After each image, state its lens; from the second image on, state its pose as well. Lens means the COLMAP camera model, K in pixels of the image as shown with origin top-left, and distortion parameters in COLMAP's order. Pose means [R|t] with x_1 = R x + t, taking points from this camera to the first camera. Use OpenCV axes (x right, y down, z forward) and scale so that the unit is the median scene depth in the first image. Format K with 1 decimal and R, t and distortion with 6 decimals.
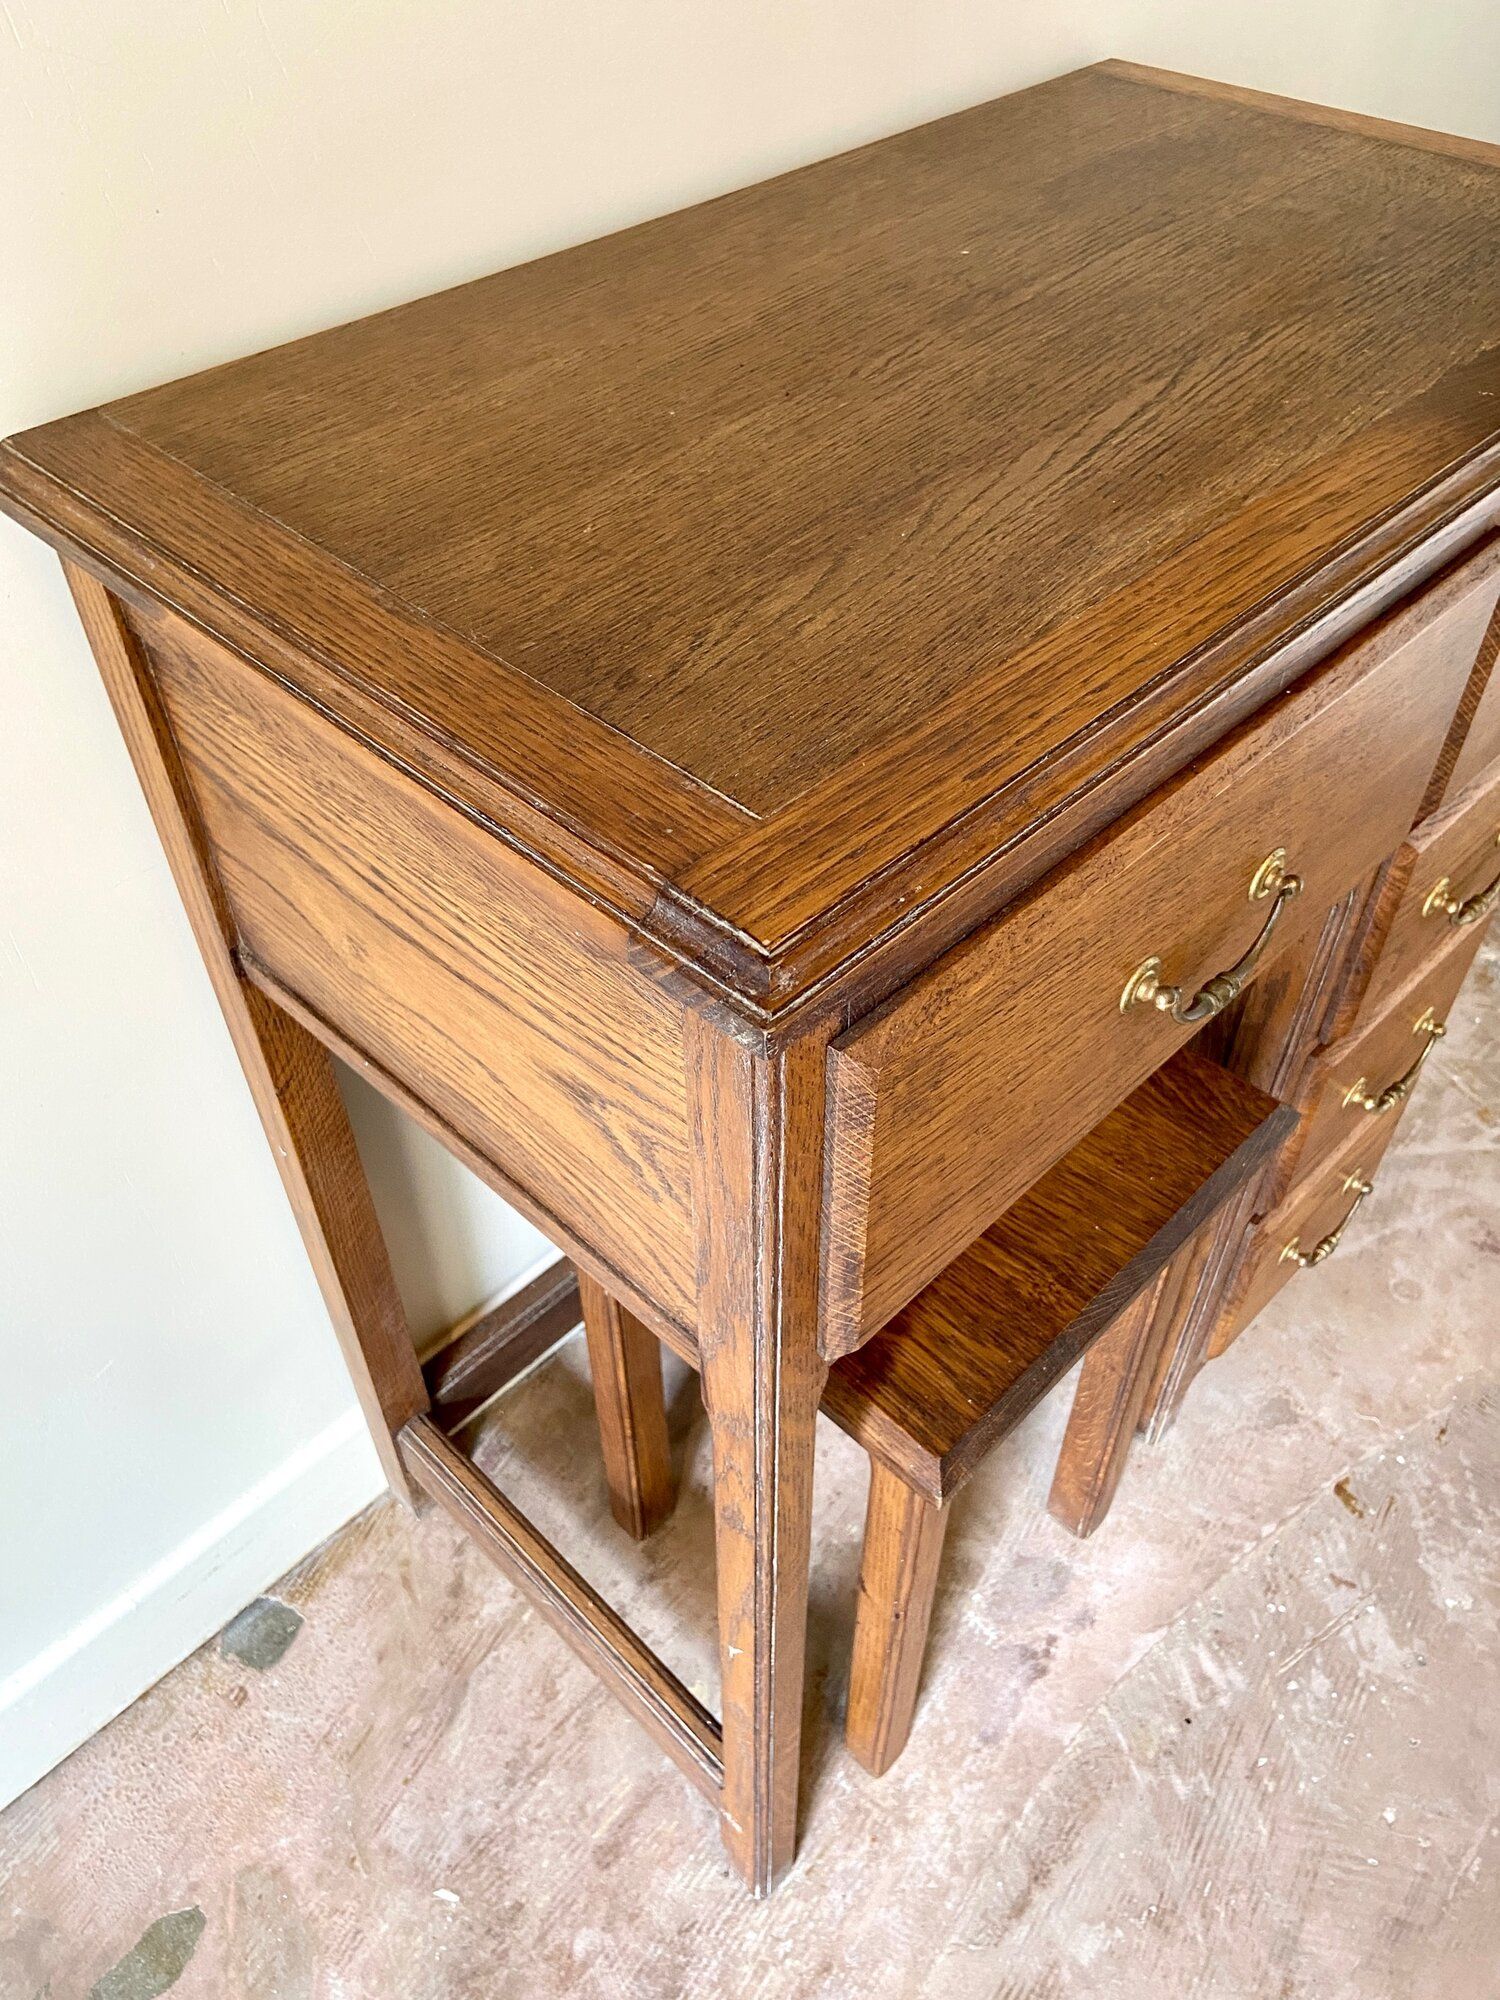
lens RADIAL K [[1517.0, 0, 742.8], [0, 1517.0, 998.3], [0, 0, 1]] dist [0.115879, -0.152325]
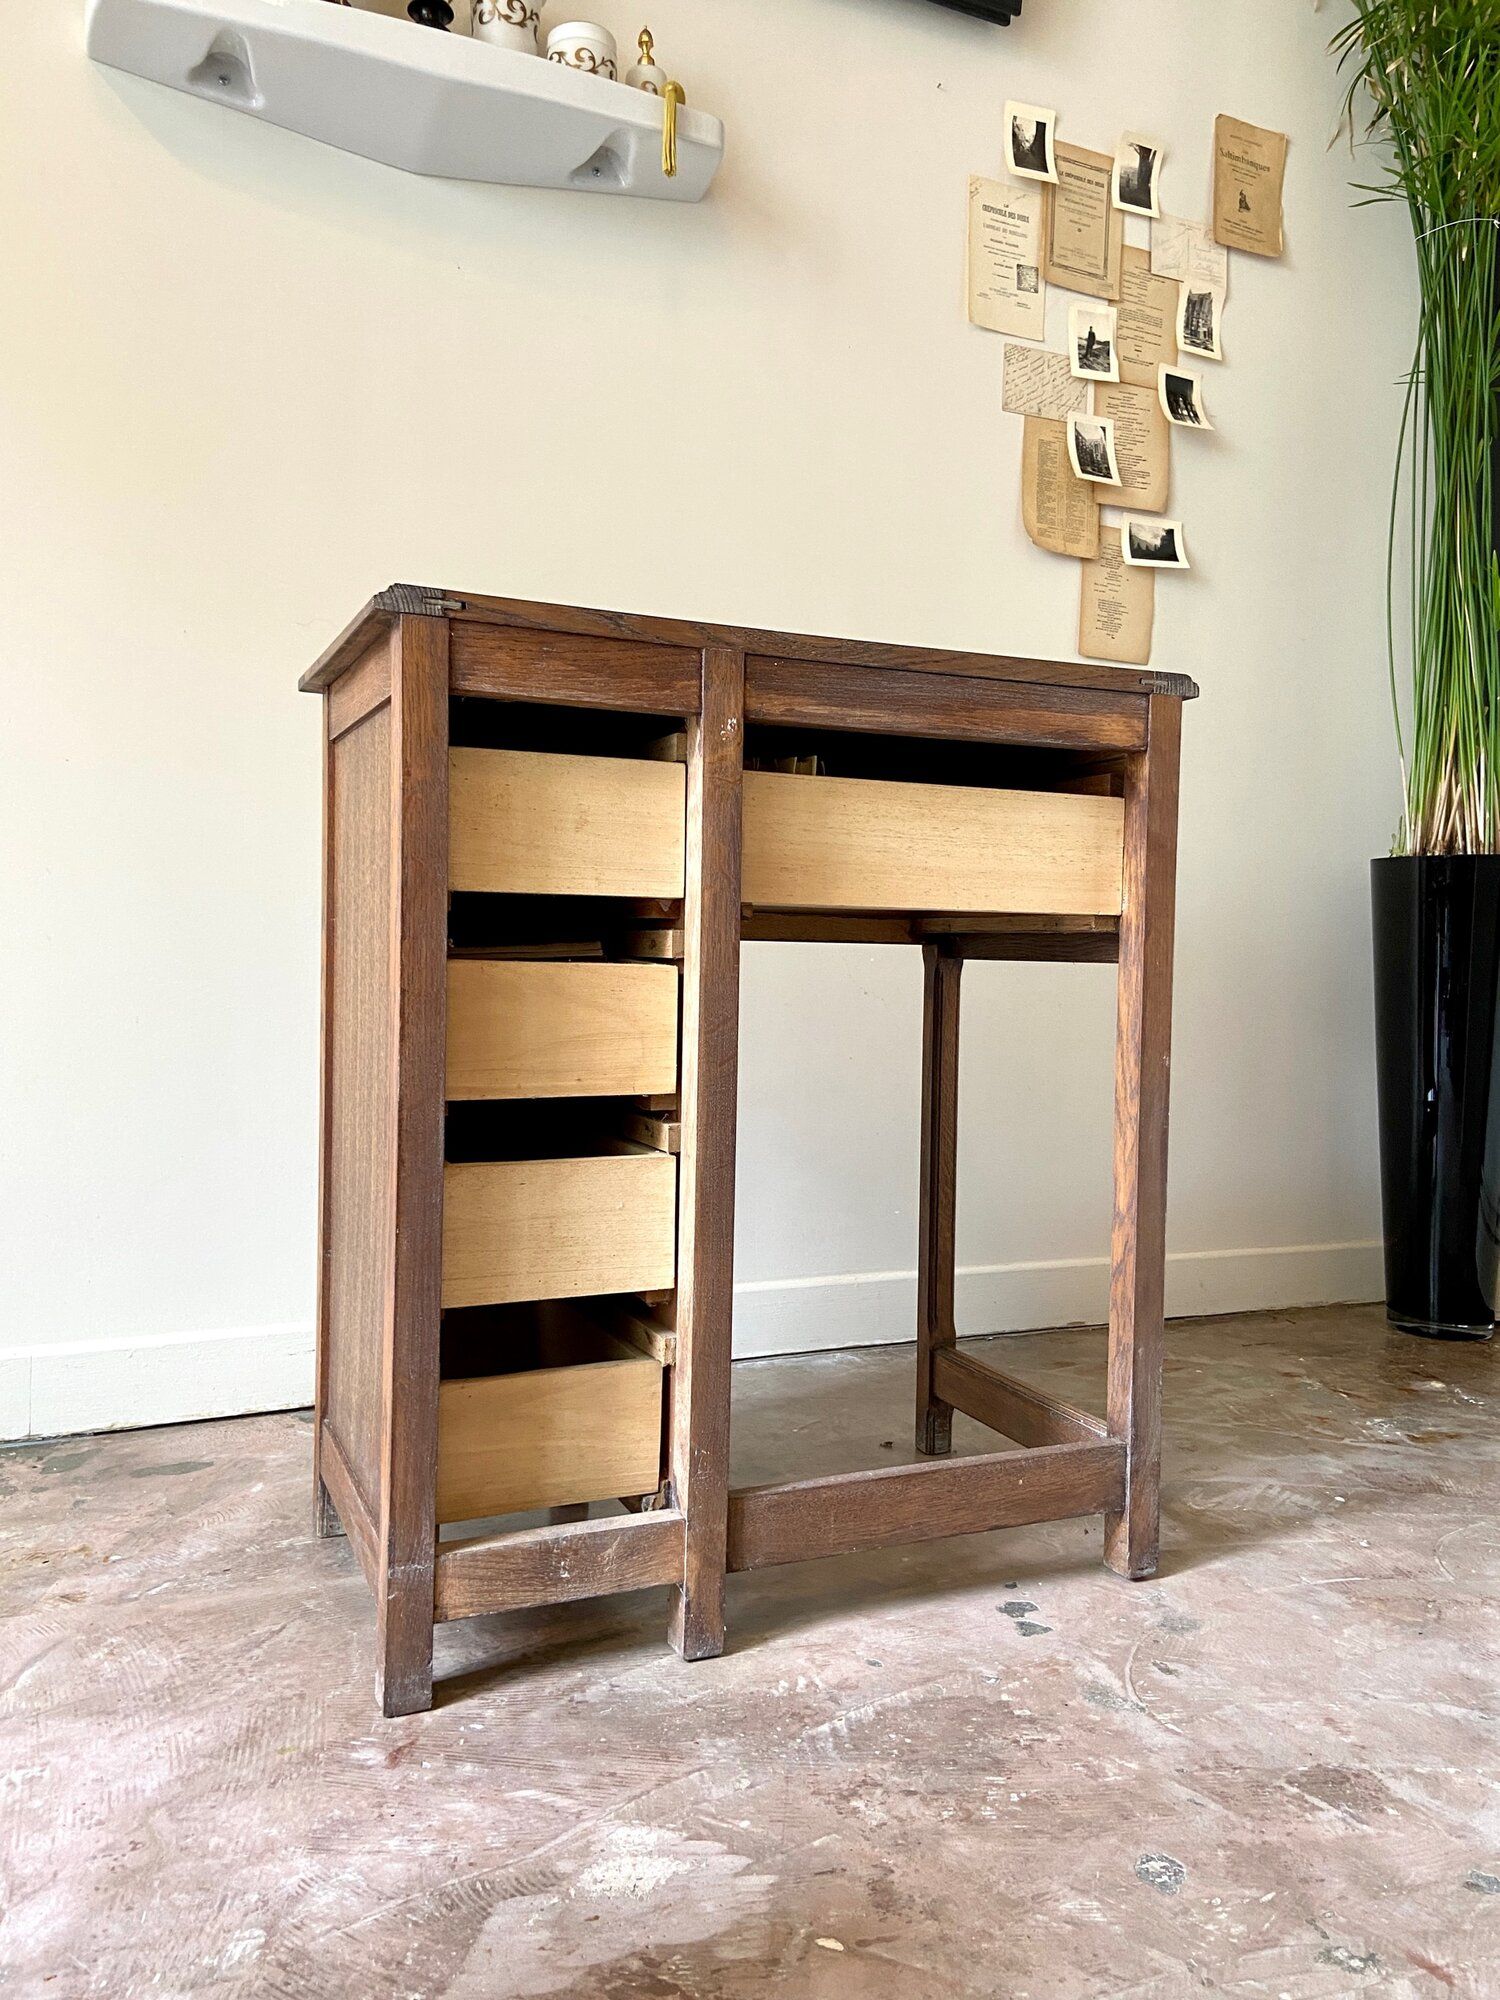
lens RADIAL K [[1517.0, 0, 763.1], [0, 1517.0, 995.1], [0, 0, 1]] dist [0.115879, -0.152325]
pose [[0.933540, 0.041562, -0.356057, 0.778989], [-0.274452, 0.721833, -0.635322, 1.090251], [0.230608, 0.690818, 0.685266, -0.383191]]
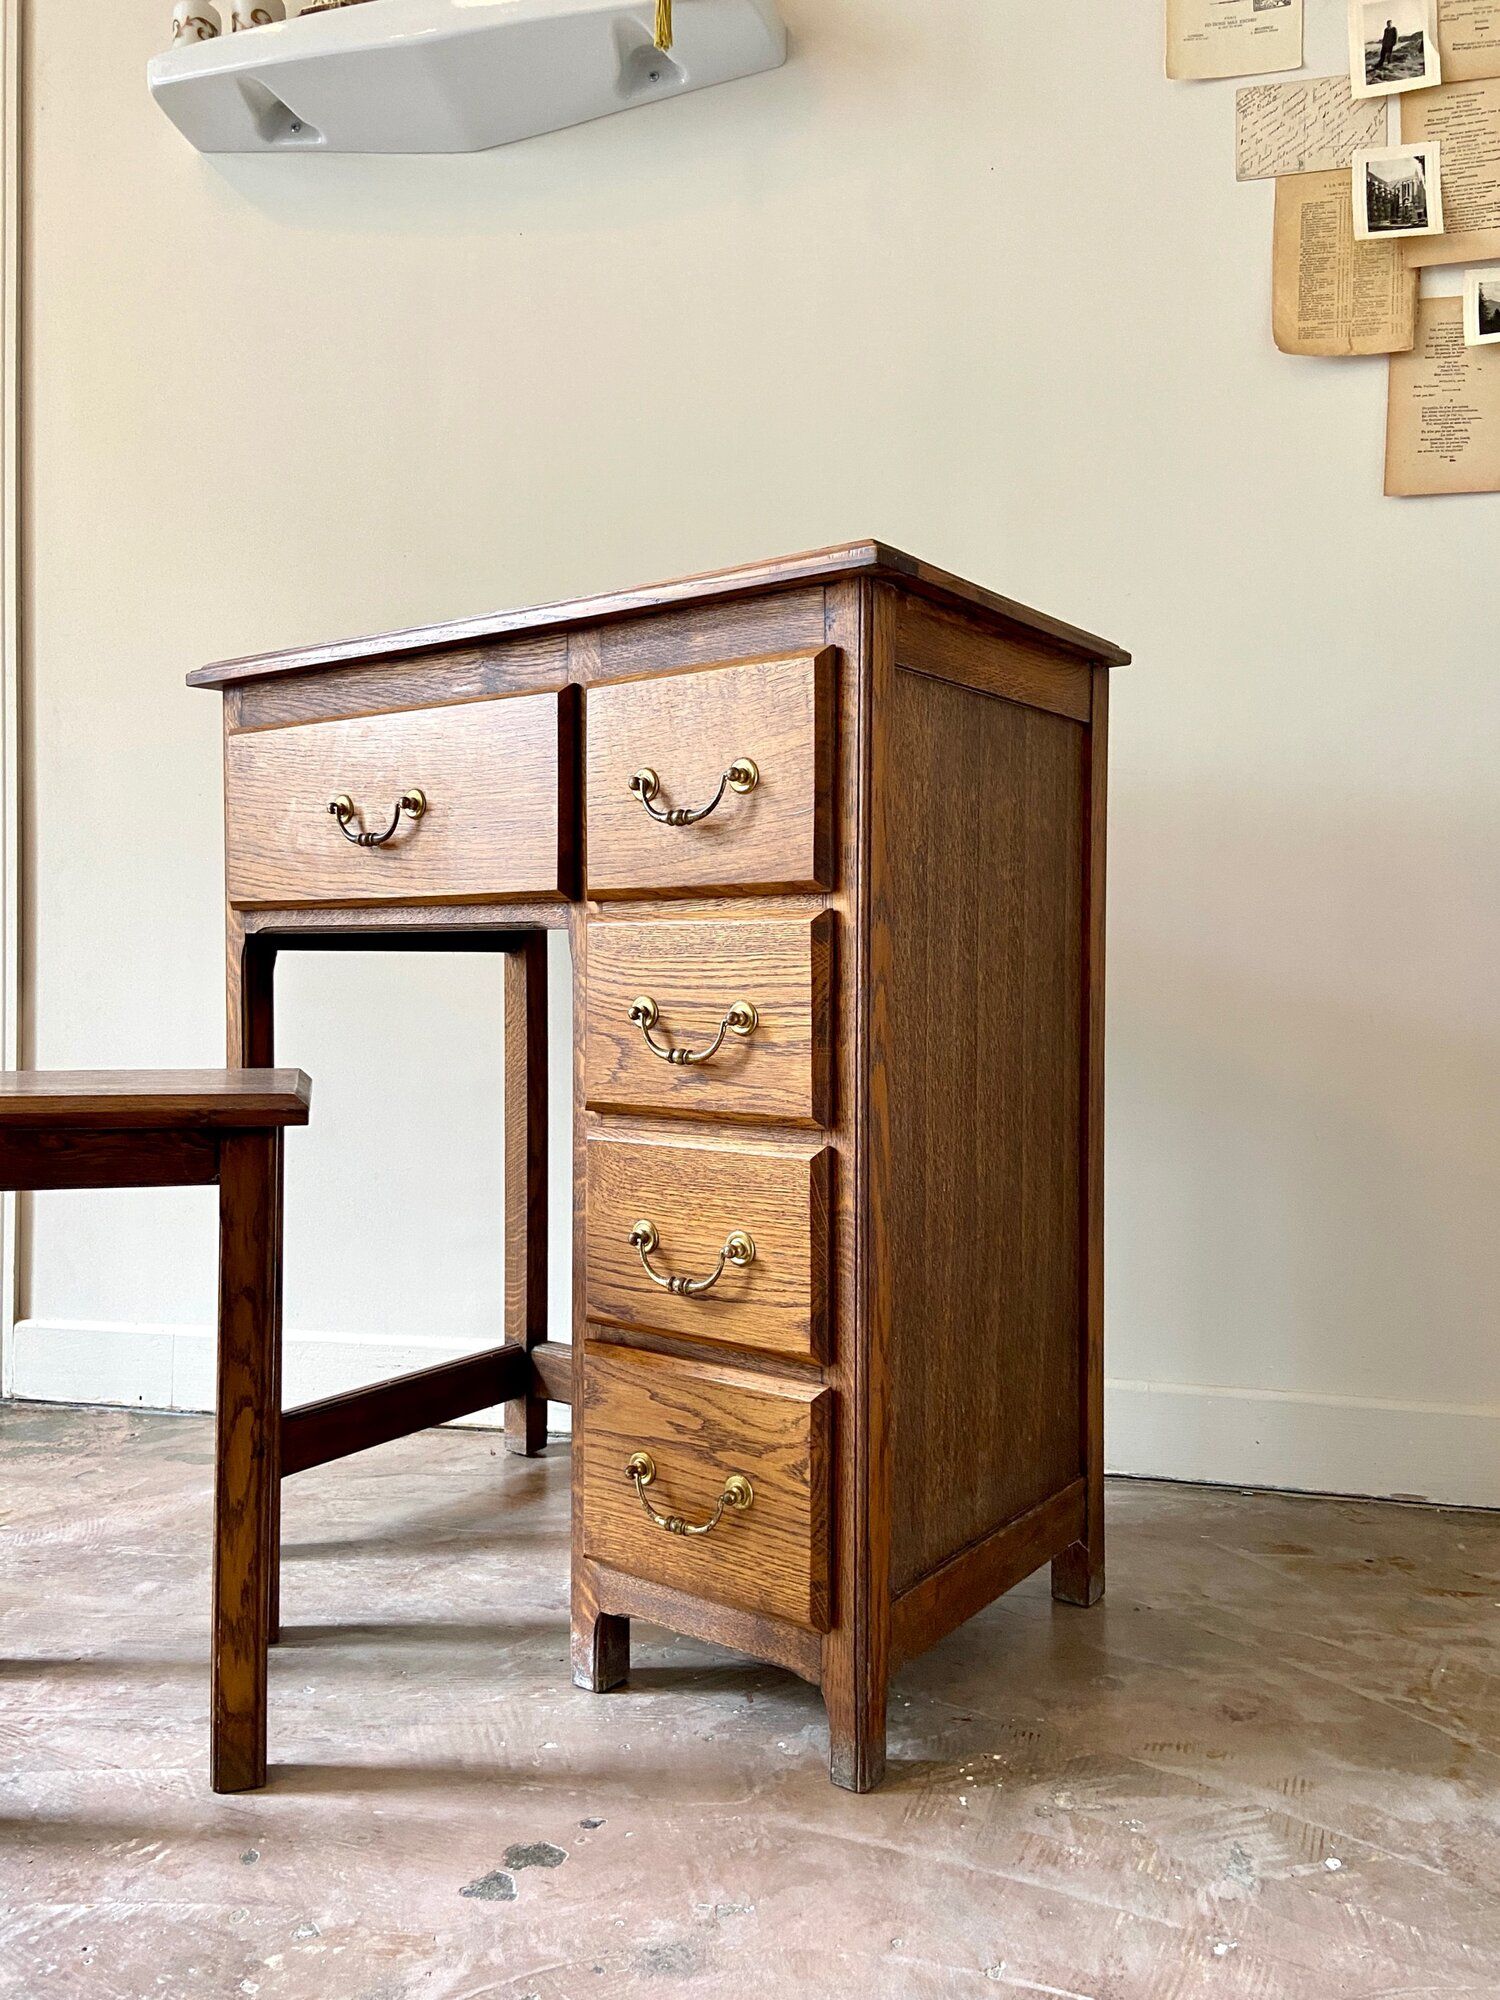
lens RADIAL K [[1517.0, 0, 754.5], [0, 1517.0, 995.4], [0, 0, 1]] dist [0.115879, -0.152325]
pose [[0.508644, 0.022647, -0.860679, 1.402366], [-0.610090, 0.714845, -0.341741, 0.431409], [0.607512, 0.698917, 0.377418, 0.306346]]
